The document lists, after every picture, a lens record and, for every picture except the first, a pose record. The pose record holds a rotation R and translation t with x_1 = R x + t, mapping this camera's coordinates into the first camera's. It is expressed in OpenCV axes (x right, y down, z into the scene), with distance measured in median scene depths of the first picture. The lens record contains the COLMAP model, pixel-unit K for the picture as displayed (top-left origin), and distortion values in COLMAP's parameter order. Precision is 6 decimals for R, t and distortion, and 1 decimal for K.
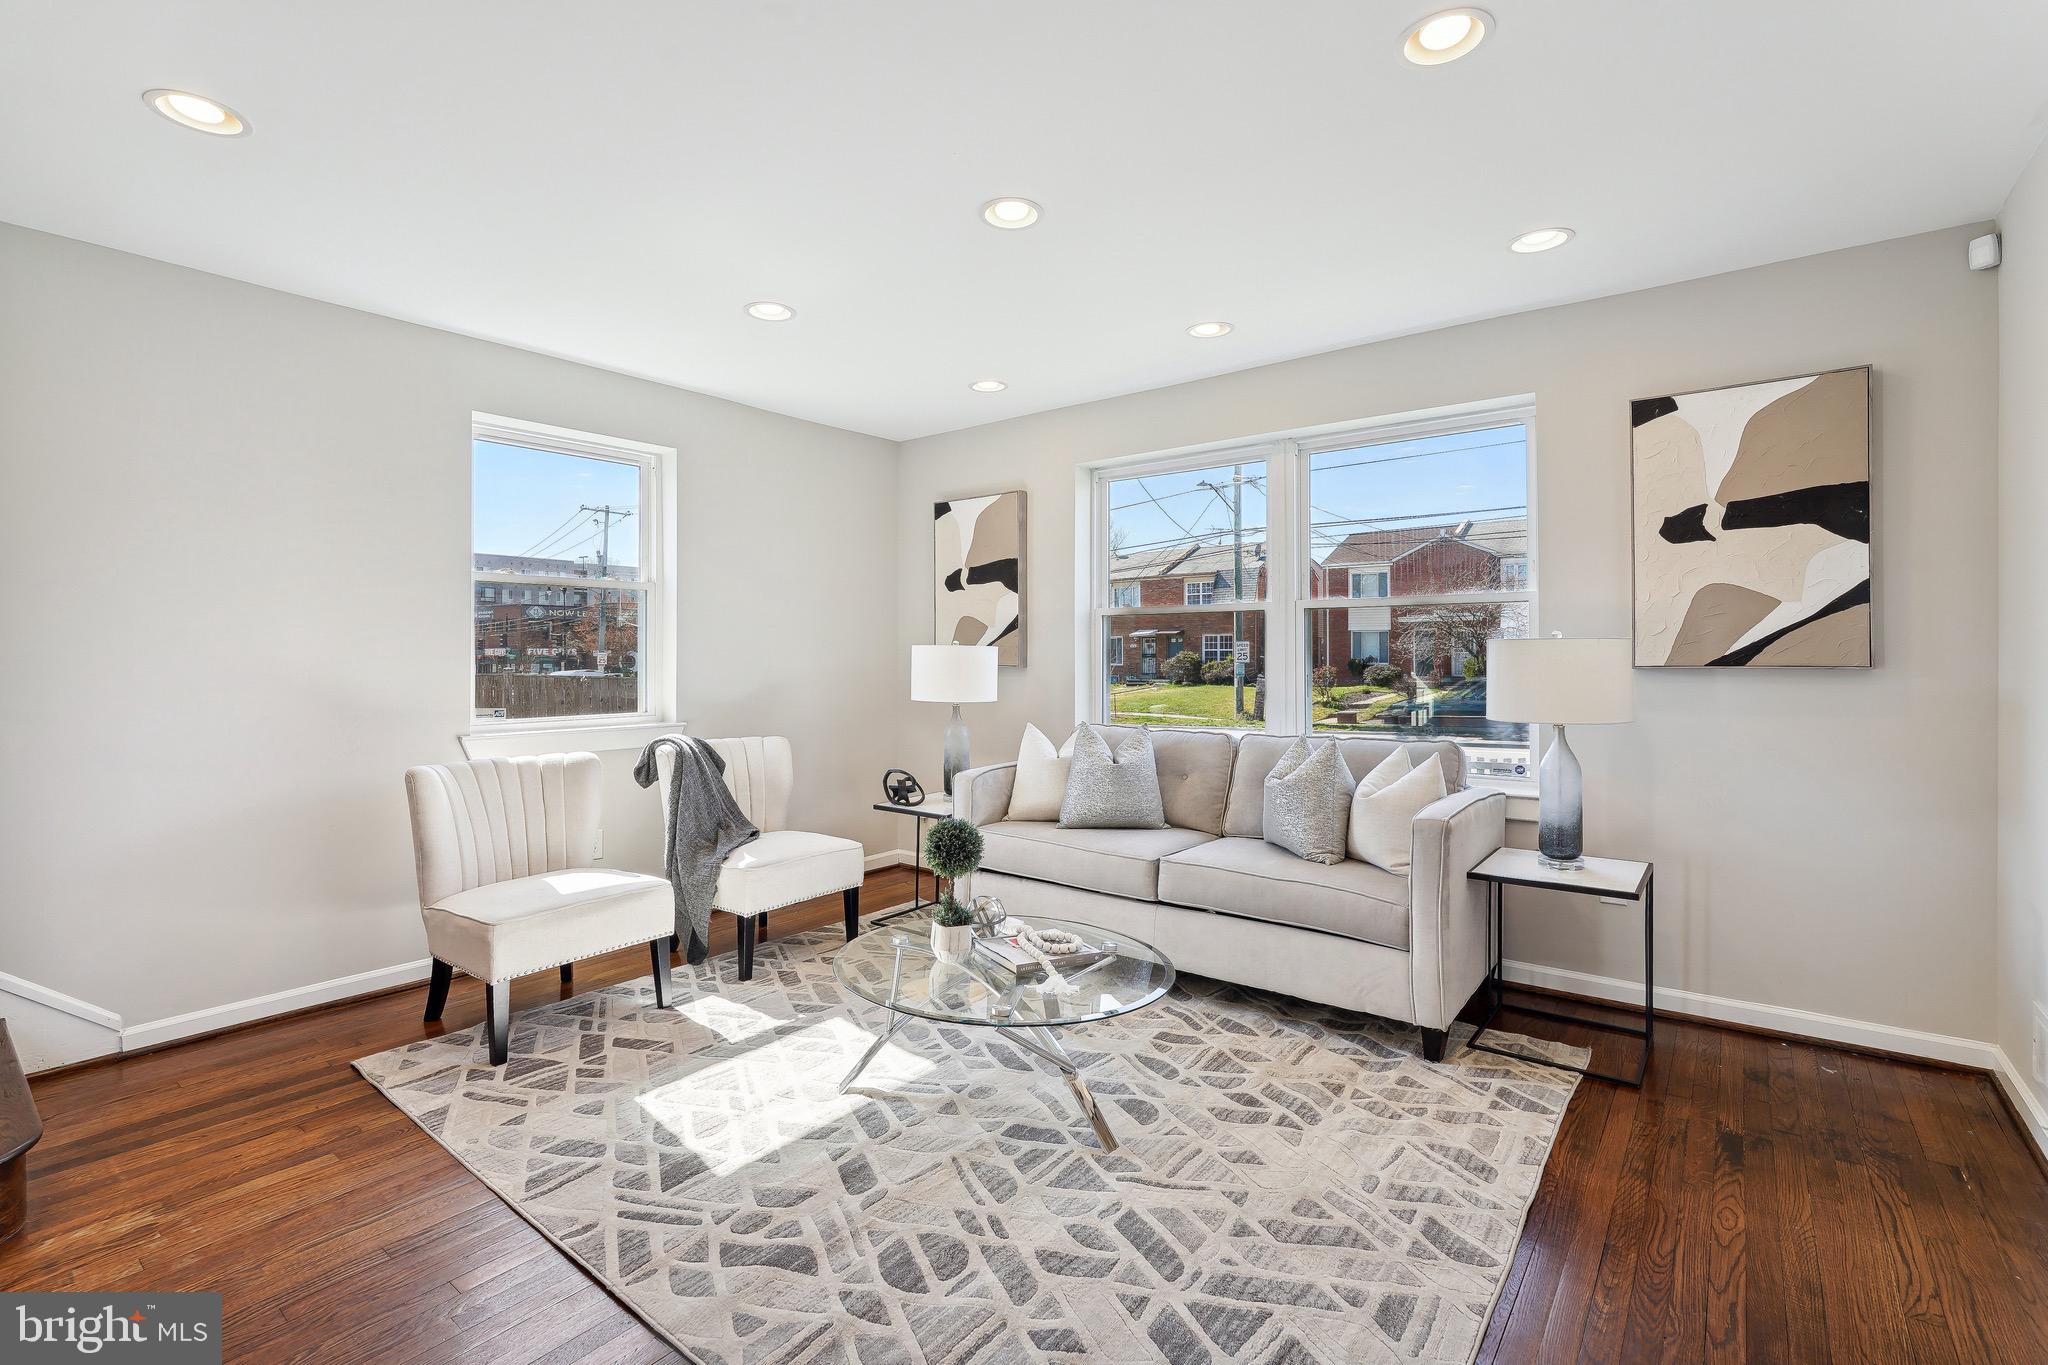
lens RADIAL K [[927.7, 0, 1019.4], [0, 927.7, 656.2], [0, 0, 1]] dist [0.001105, 0.000863]
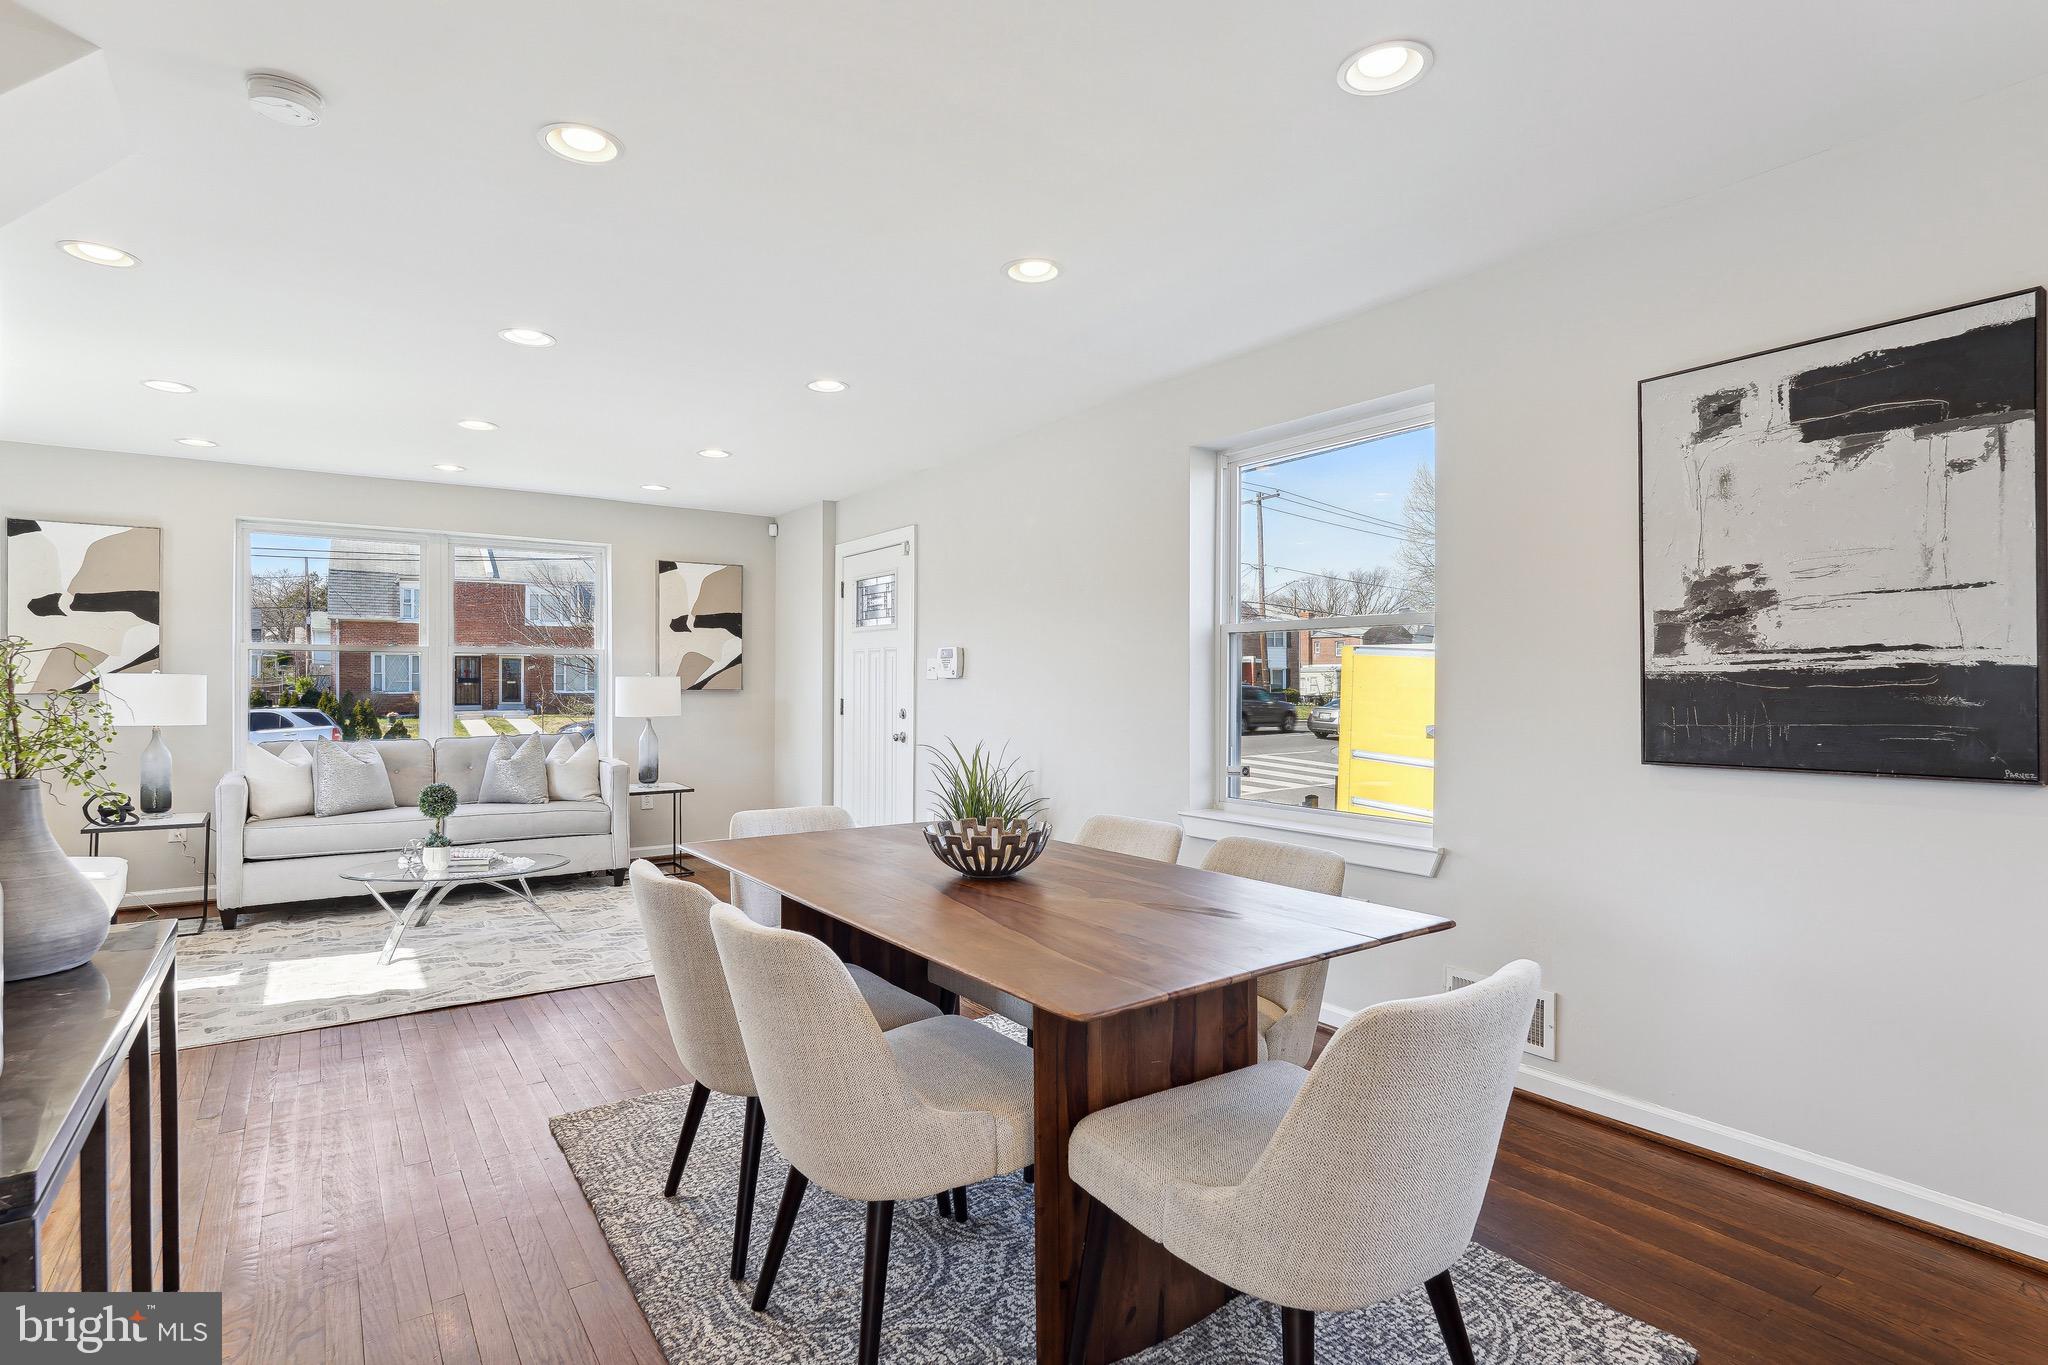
lens RADIAL K [[1020.8, 0, 1024.0], [0, 1020.8, 682.5], [0, 0, 1]] dist [0.001292, 0.000457]
pose [[0.298768, 0.002969, 0.954321, -1.410003], [-0.003127, 0.999993, -0.002132, -0.004242], [-0.954321, -0.002348, 0.298775, -0.499415]]
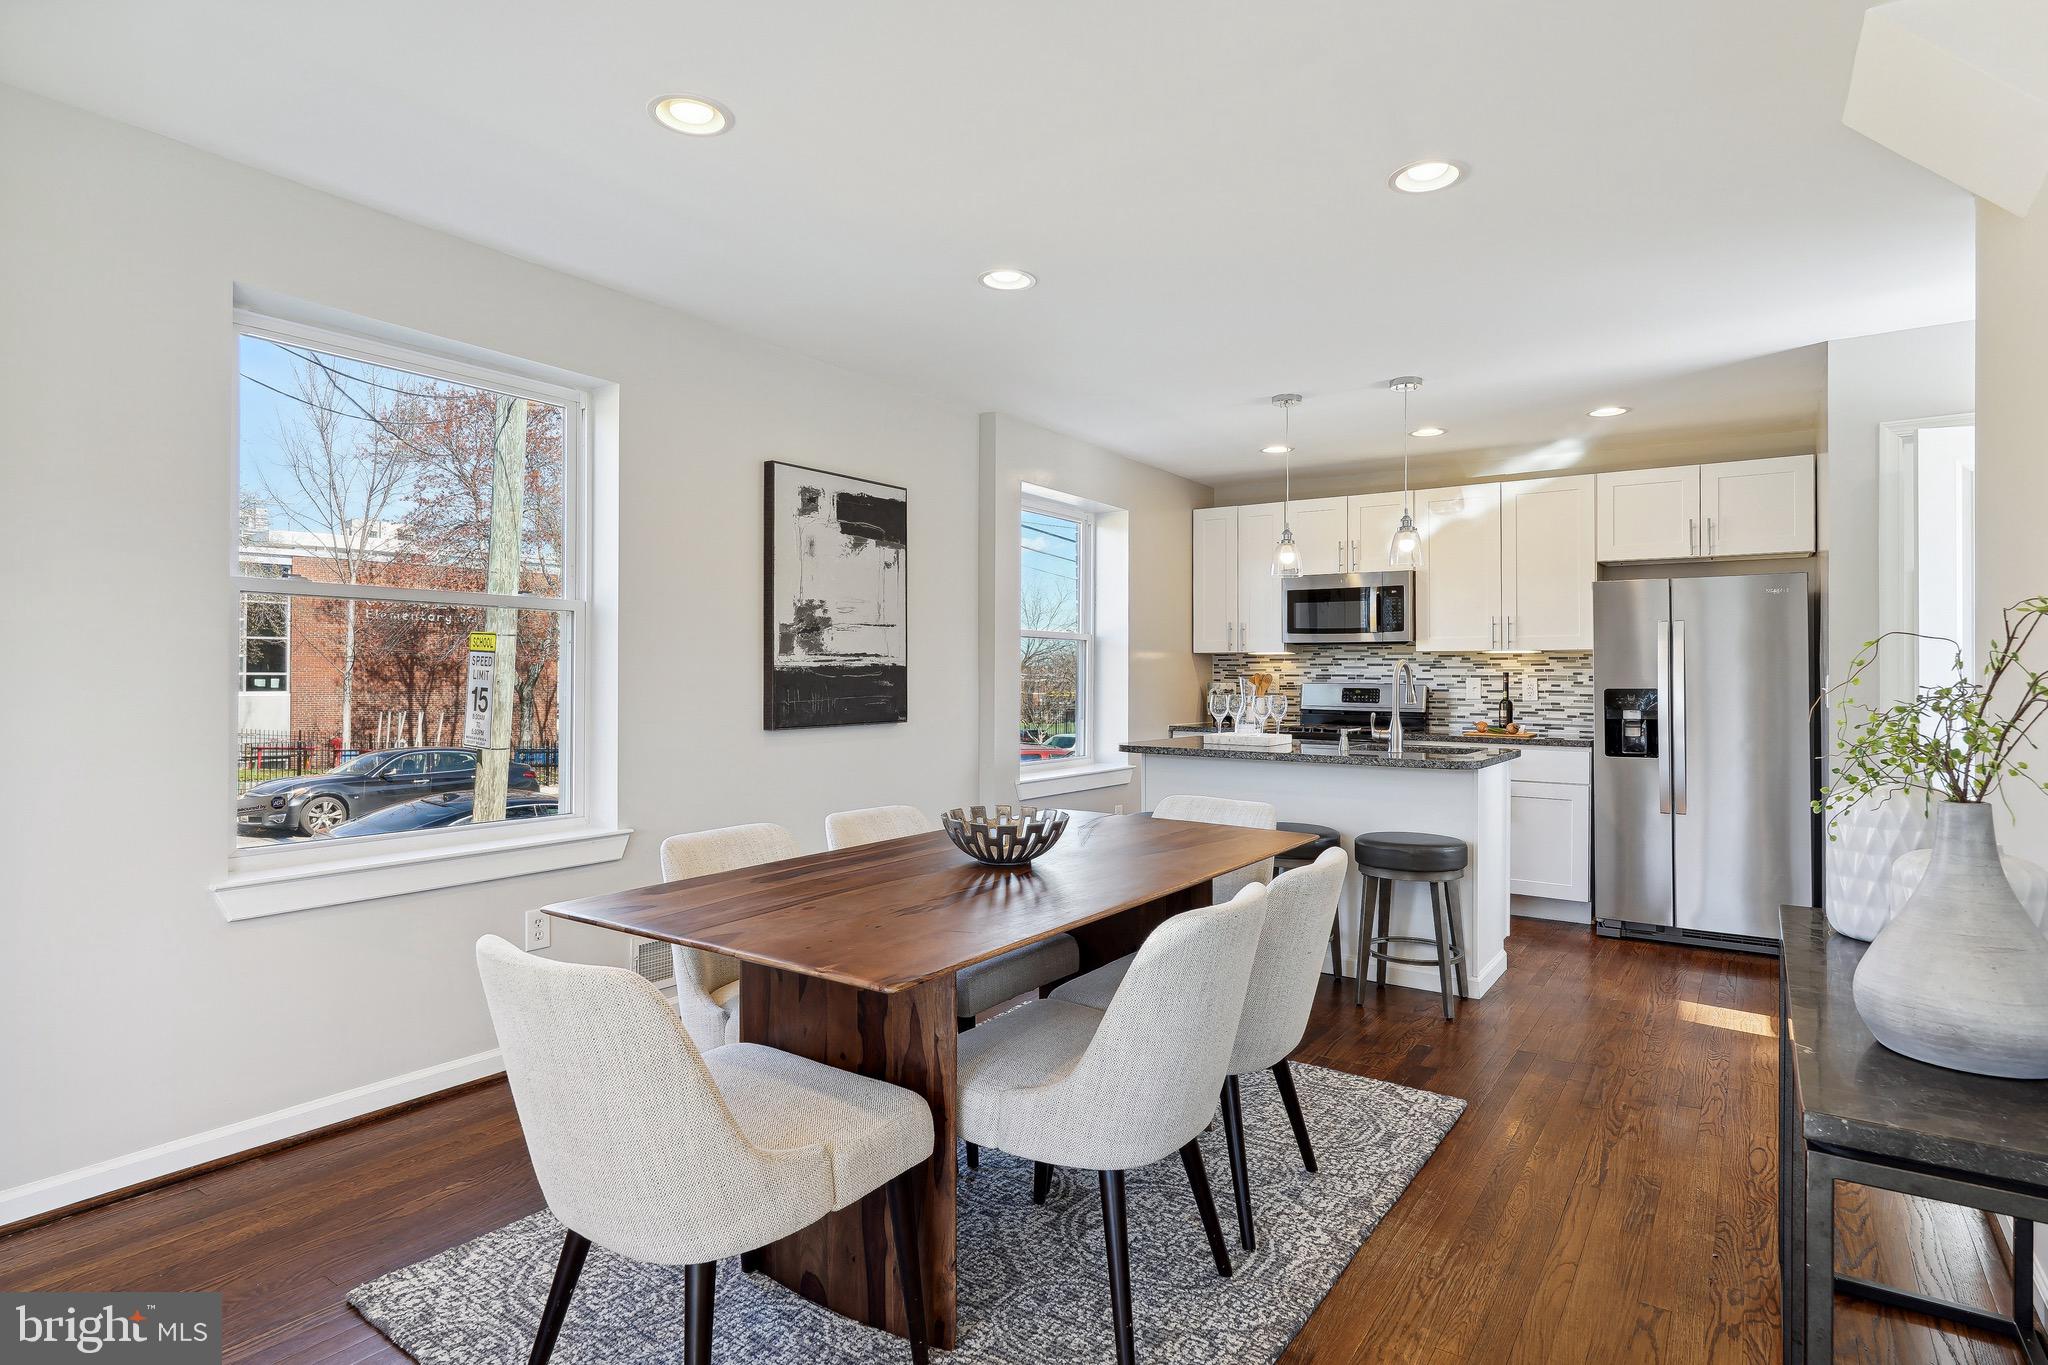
lens RADIAL K [[1065.4, 0, 1024.0], [0, 1065.4, 682.5], [0, 0, 1]] dist [-0.013202, -0.000079]
pose [[-0.999165, -0.002423, -0.040786, -0.582759], [-0.002662, 0.999980, 0.005805, -0.004721], [0.040771, 0.005909, -0.999151, 0.692955]]
